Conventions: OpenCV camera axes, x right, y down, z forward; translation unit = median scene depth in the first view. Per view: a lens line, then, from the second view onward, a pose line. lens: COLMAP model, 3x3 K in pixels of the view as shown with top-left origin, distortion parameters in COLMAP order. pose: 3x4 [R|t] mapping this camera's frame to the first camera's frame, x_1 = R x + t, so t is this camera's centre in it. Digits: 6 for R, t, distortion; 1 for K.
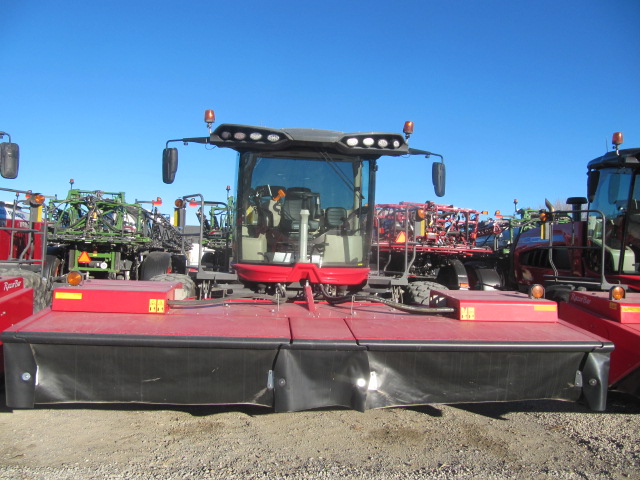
lens RADIAL K [[526.4, 0, 320.0], [0, 526.4, 240.0], [0, 0, 1]] dist [-0.057873, 0.035010]
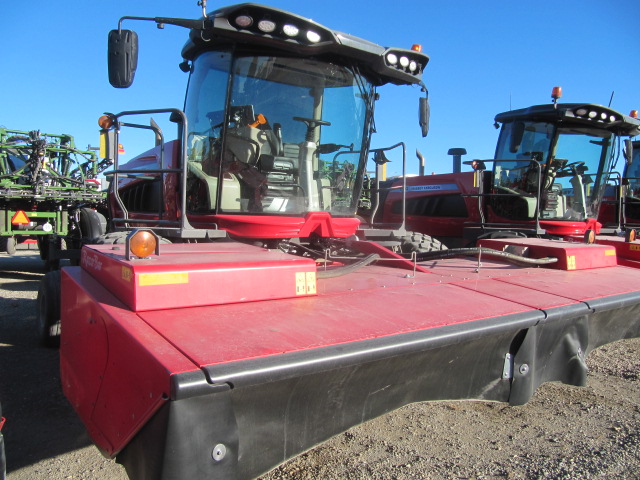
lens RADIAL K [[526.4, 0, 320.0], [0, 526.4, 240.0], [0, 0, 1]] dist [-0.057873, 0.035010]
pose [[0.848177, -0.039691, 0.528224, -0.425959], [-0.006426, 0.996344, 0.085185, 0.018647], [-0.529674, -0.075646, 0.844821, 0.341172]]
